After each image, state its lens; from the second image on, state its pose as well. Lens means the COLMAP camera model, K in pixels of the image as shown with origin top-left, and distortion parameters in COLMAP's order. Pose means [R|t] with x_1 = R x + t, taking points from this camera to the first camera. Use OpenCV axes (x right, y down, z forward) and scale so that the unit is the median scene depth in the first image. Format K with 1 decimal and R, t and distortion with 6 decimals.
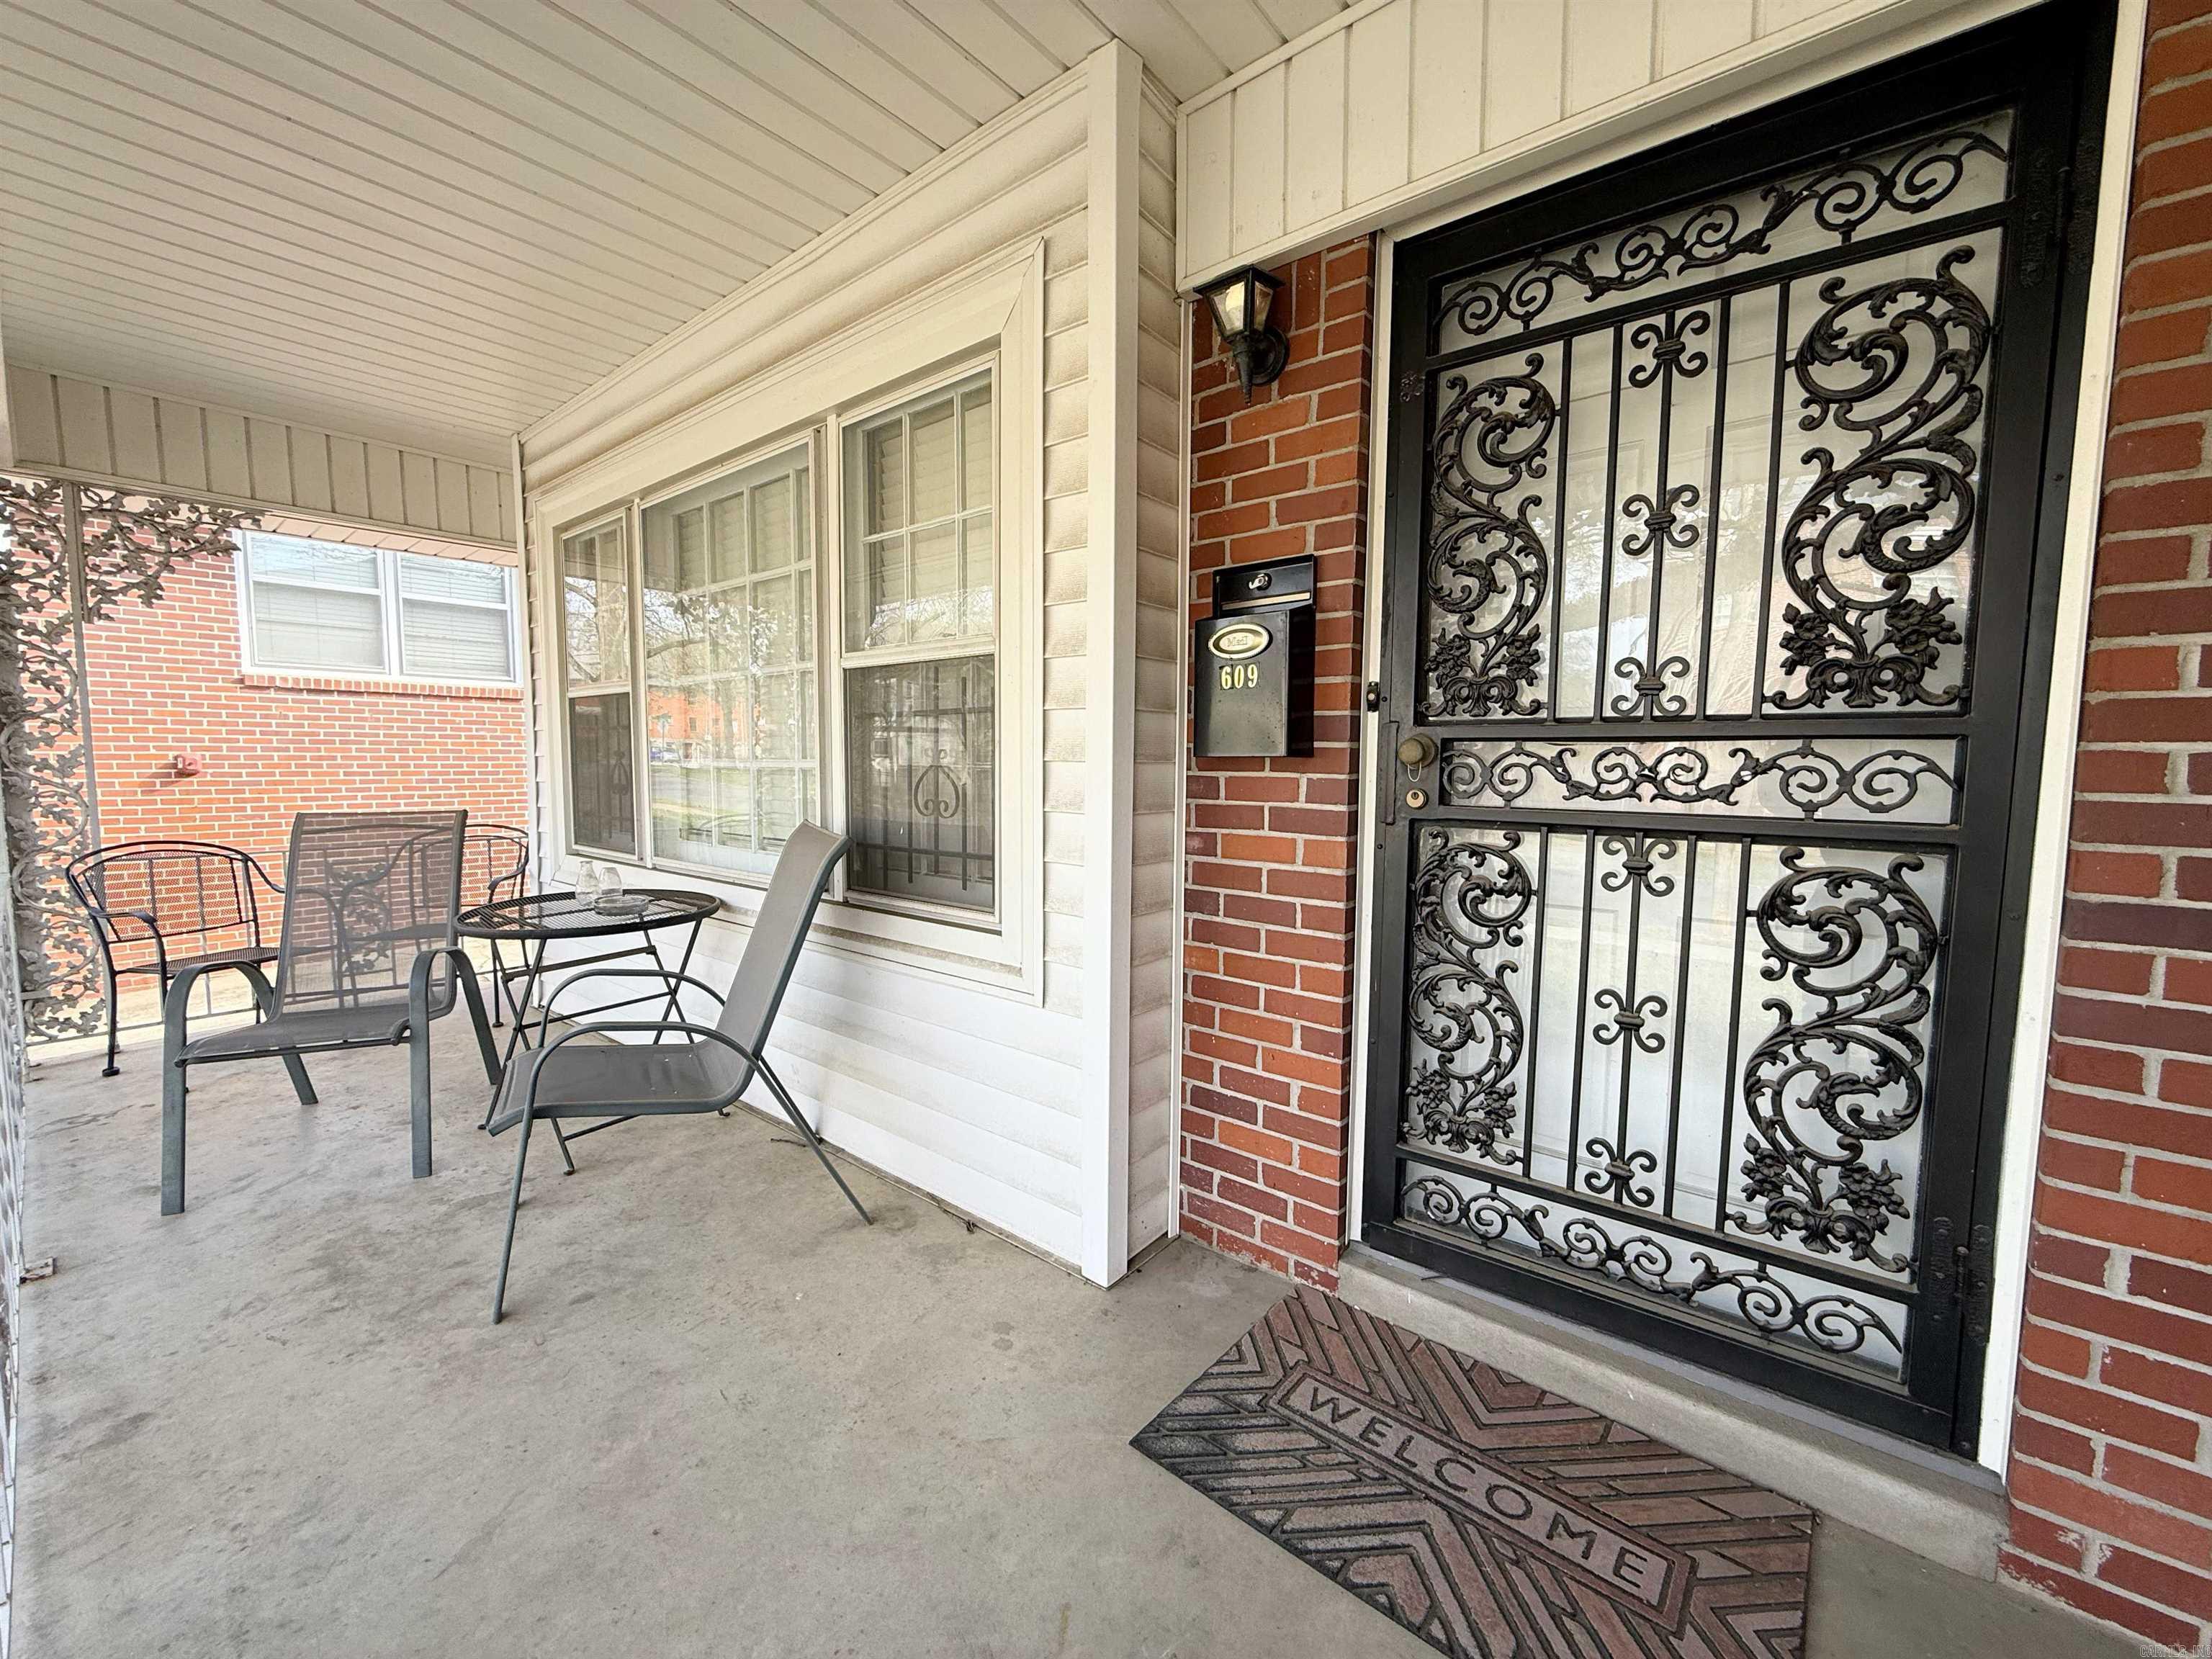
lens RADIAL K [[880.8, 0, 1109.3], [0, 880.8, 828.9], [0, 0, 1]] dist [-0.004599, 0.000842]
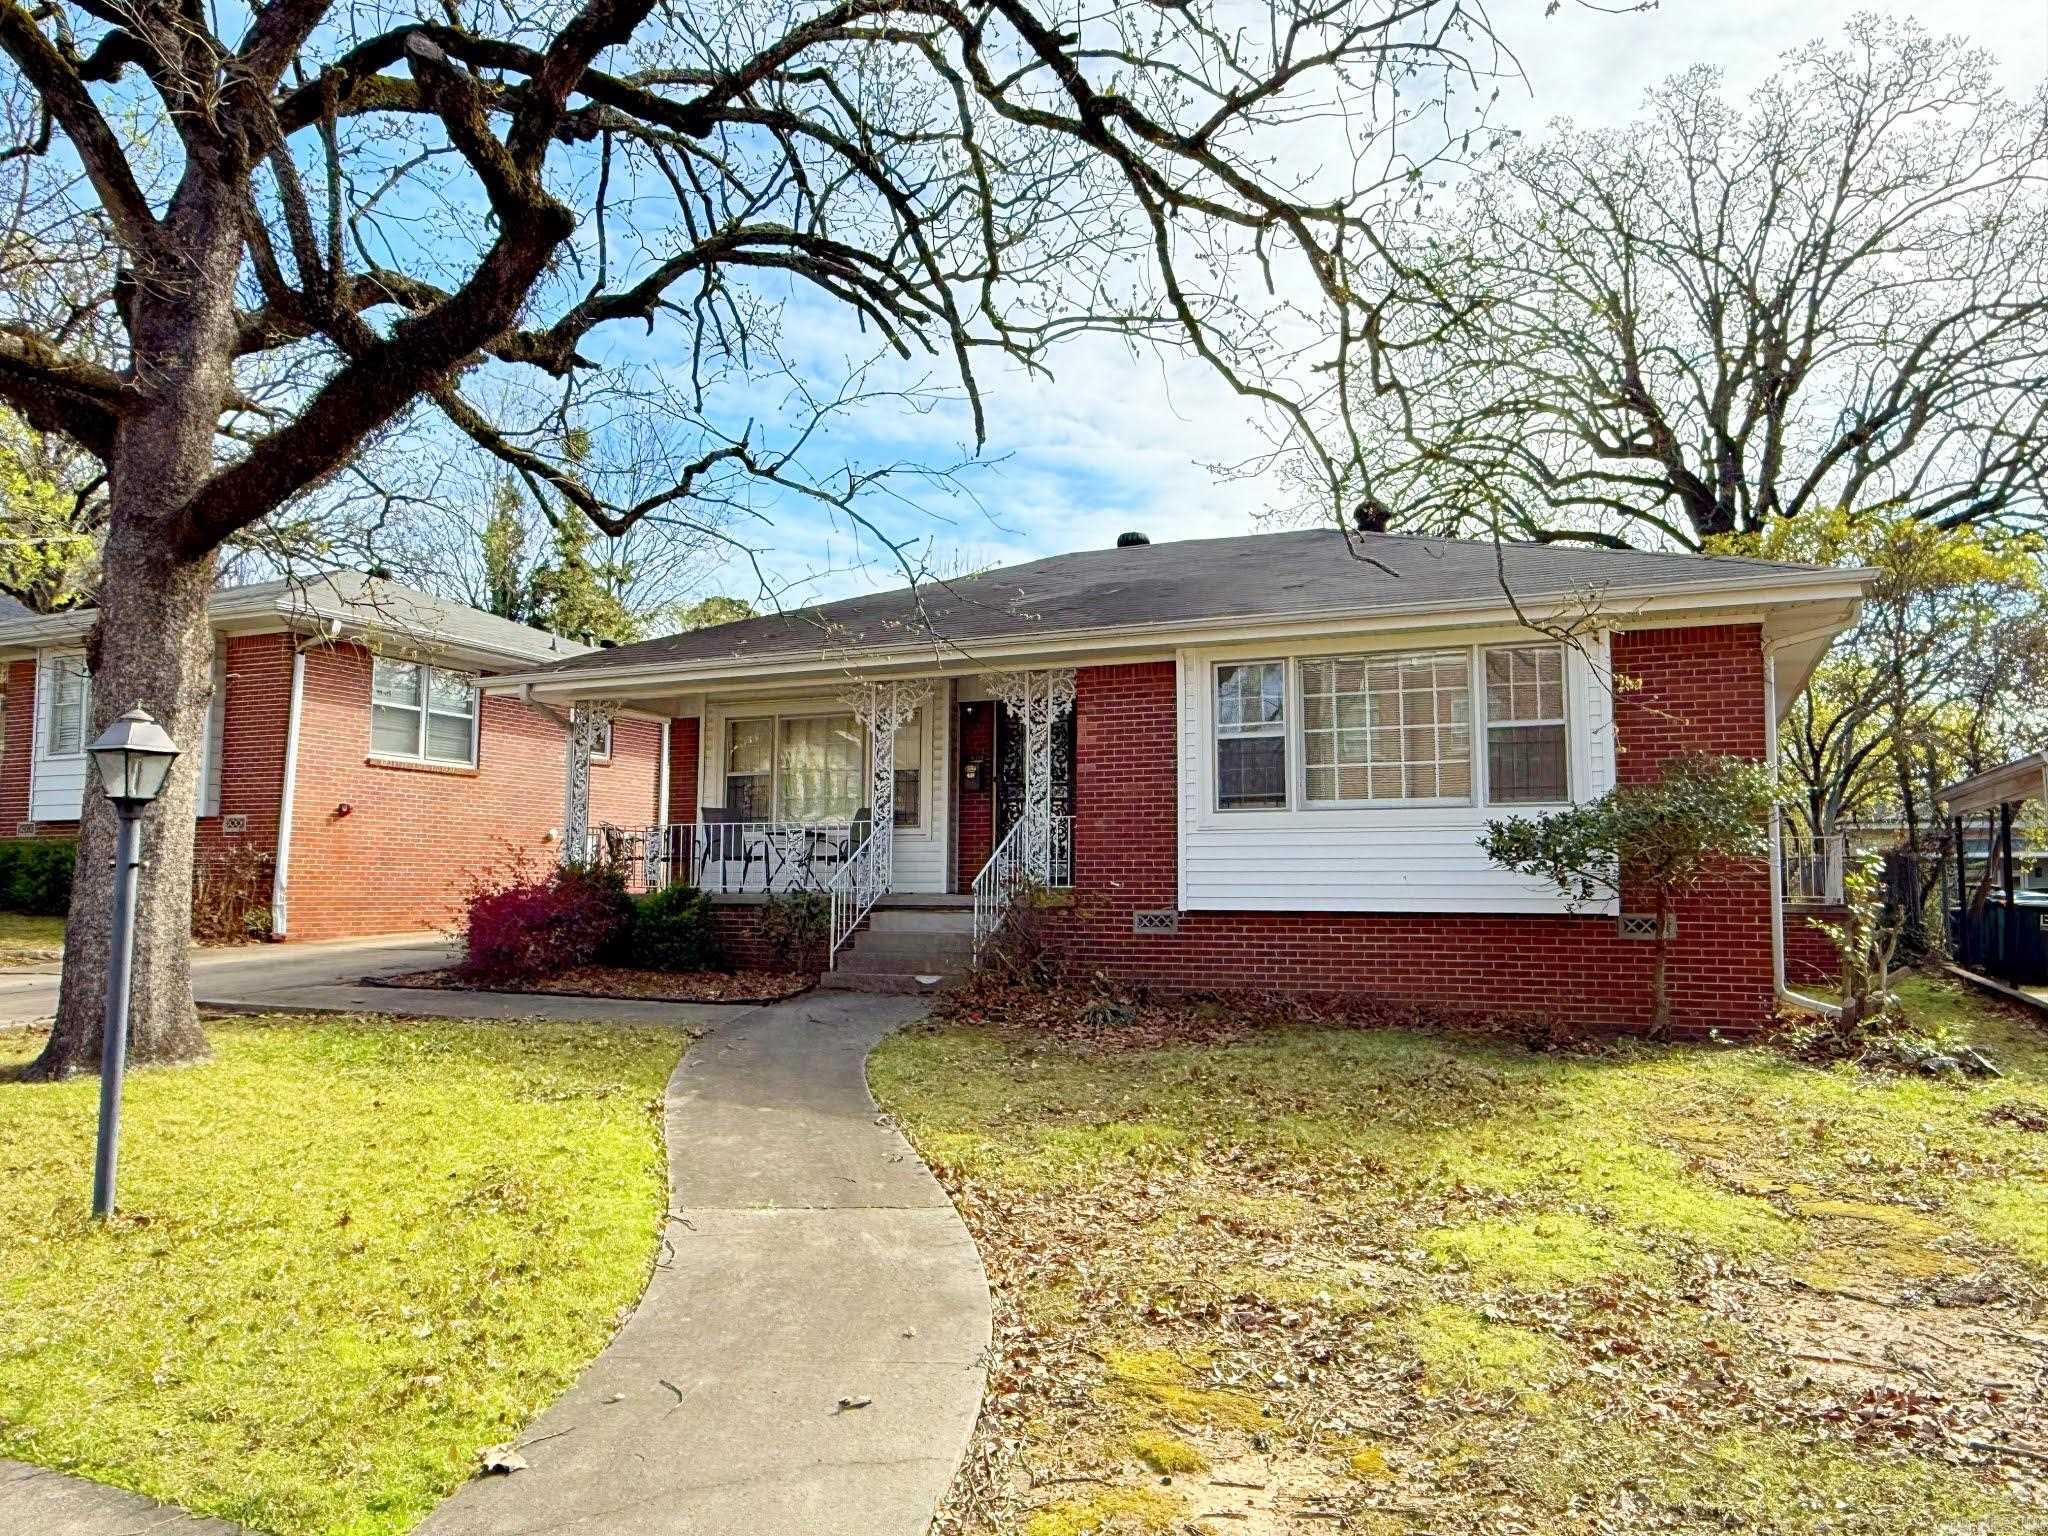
lens RADIAL K [[1428.3, 0, 1020.8], [0, 1428.3, 771.3], [0, 0, 1]] dist [0.006598, -0.004364]
pose [[0.962821, 0.026163, 0.268871, -2.268028], [0.019583, 0.985920, -0.166065, 1.491794], [-0.269430, 0.165156, 0.948752, -8.740496]]
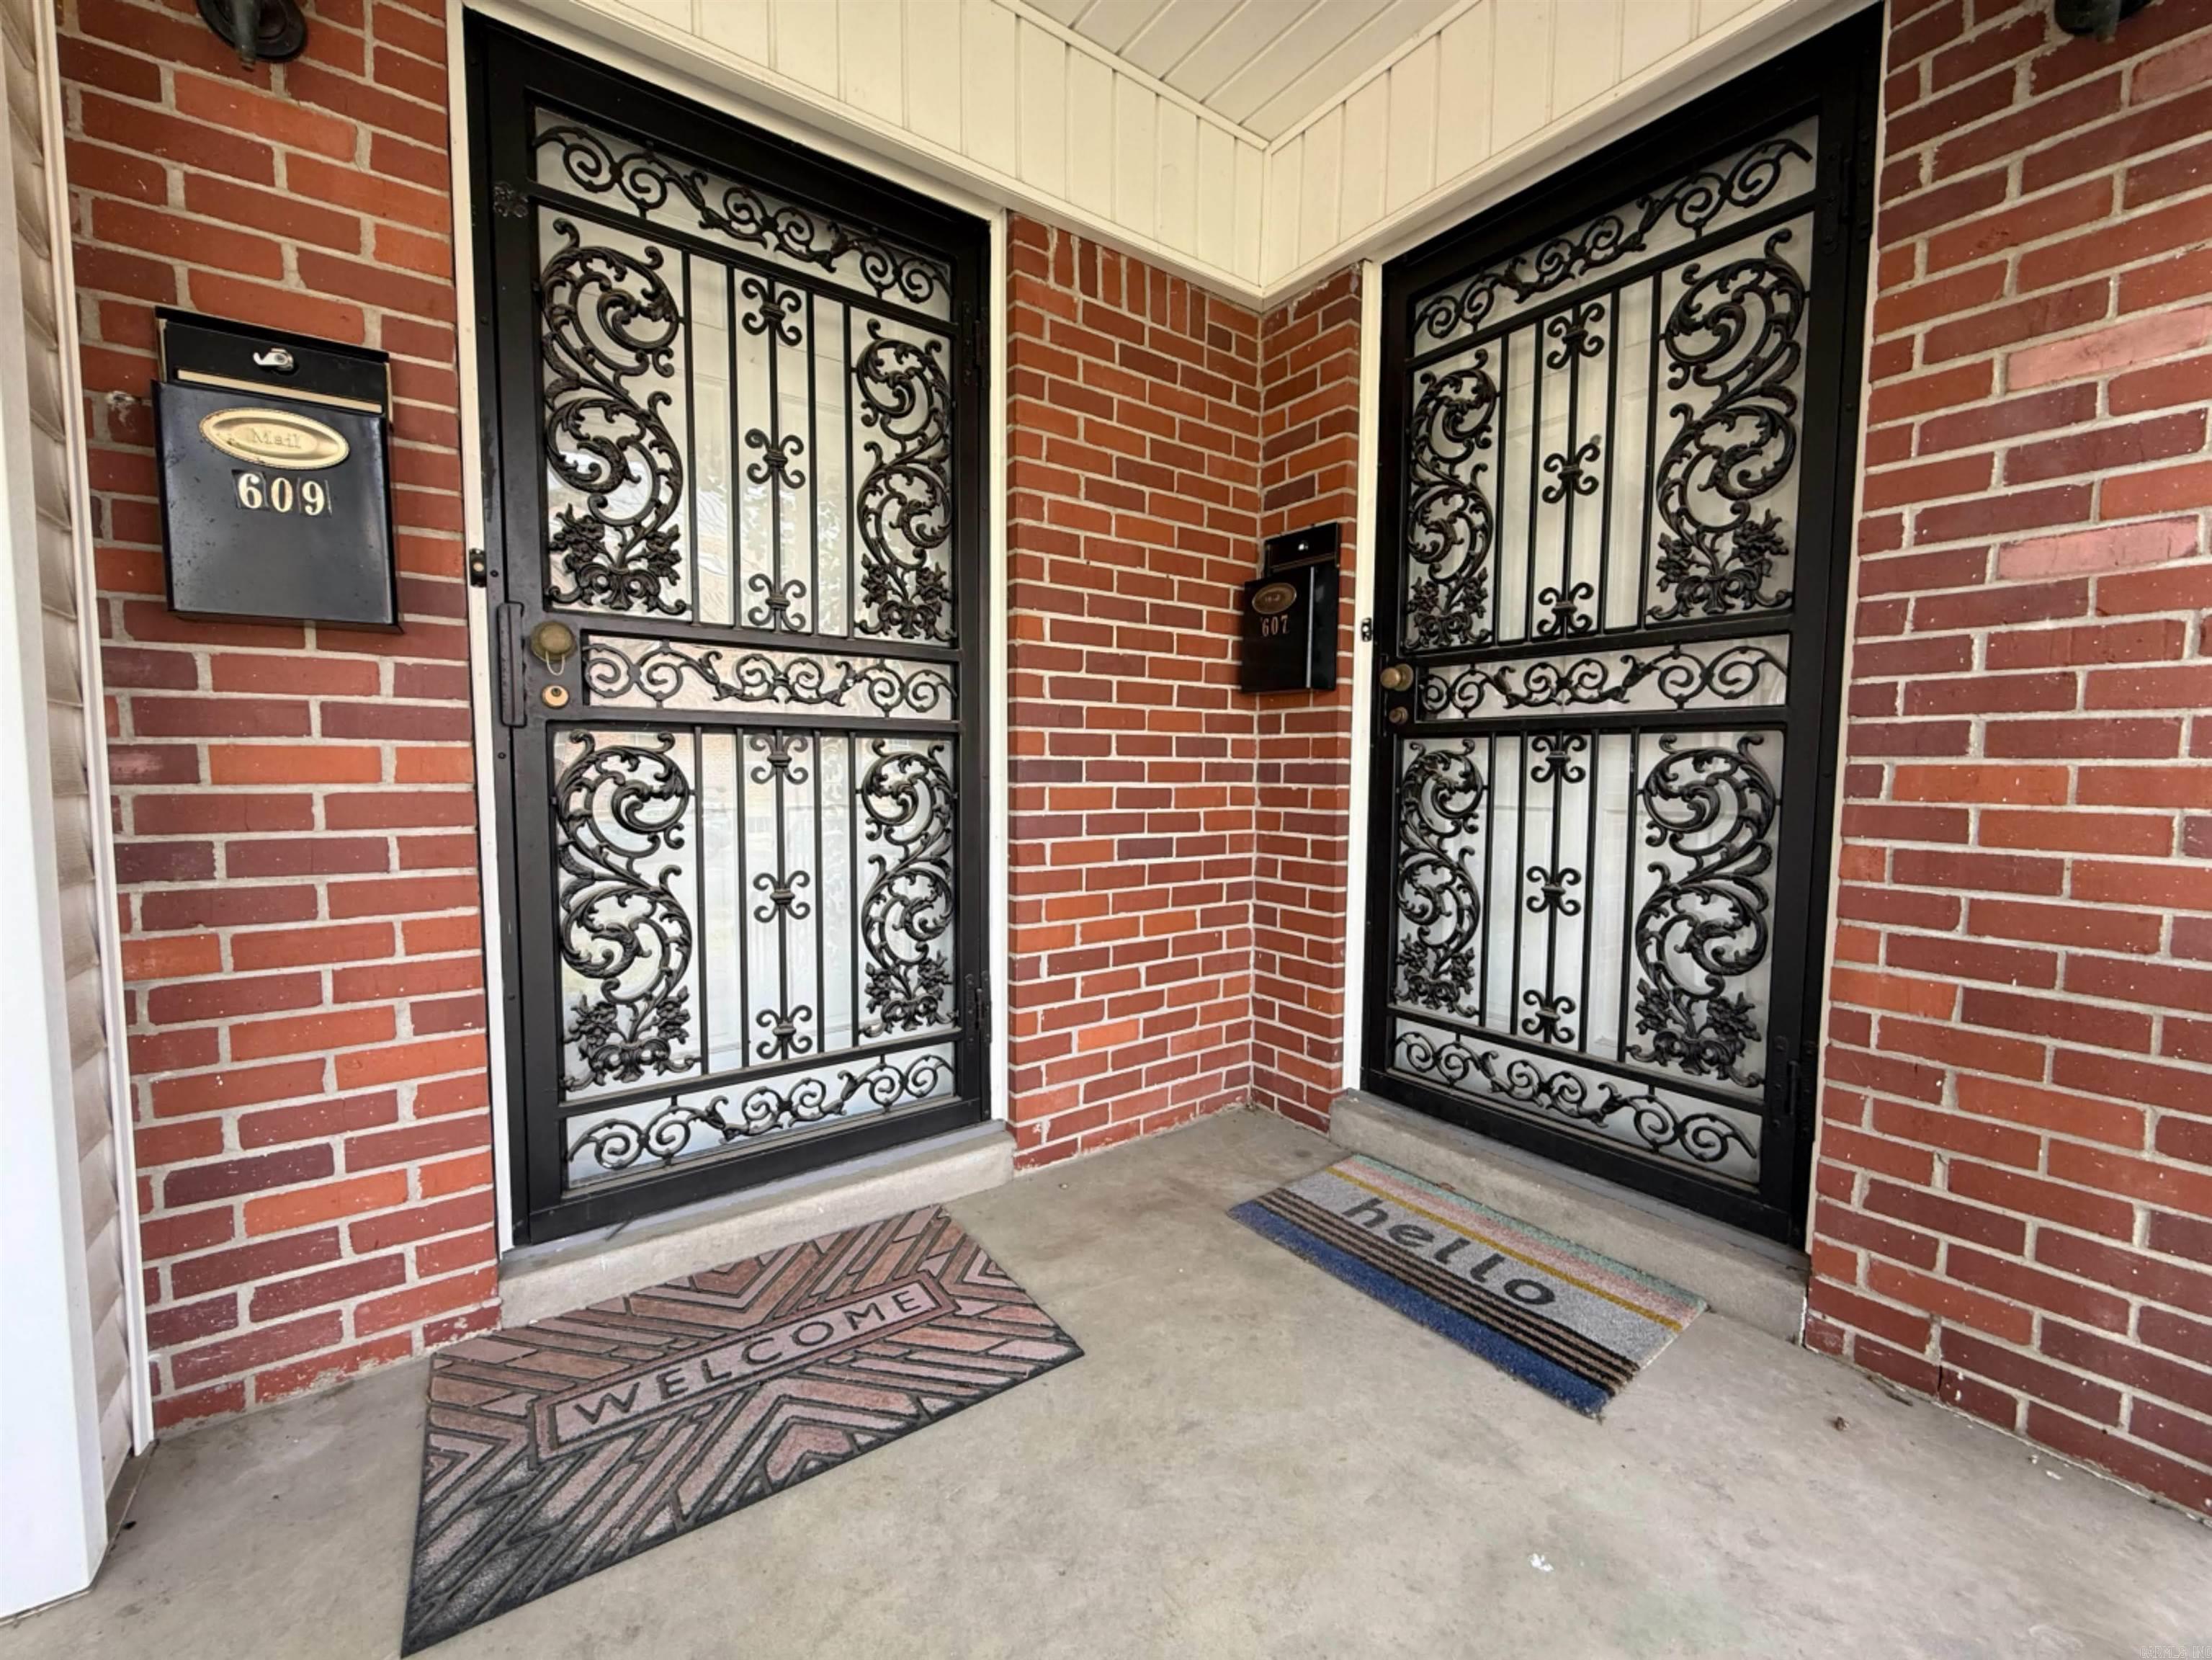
lens RADIAL K [[880.9, 0, 1110.6], [0, 880.9, 828.2], [0, 0, 1]] dist [-0.004599, 0.000842]
pose [[0.249666, -0.074306, 0.965477, -0.401273], [0.075636, 0.995502, 0.057058, 0.096917], [-0.965374, 0.058780, 0.254163, 0.292033]]
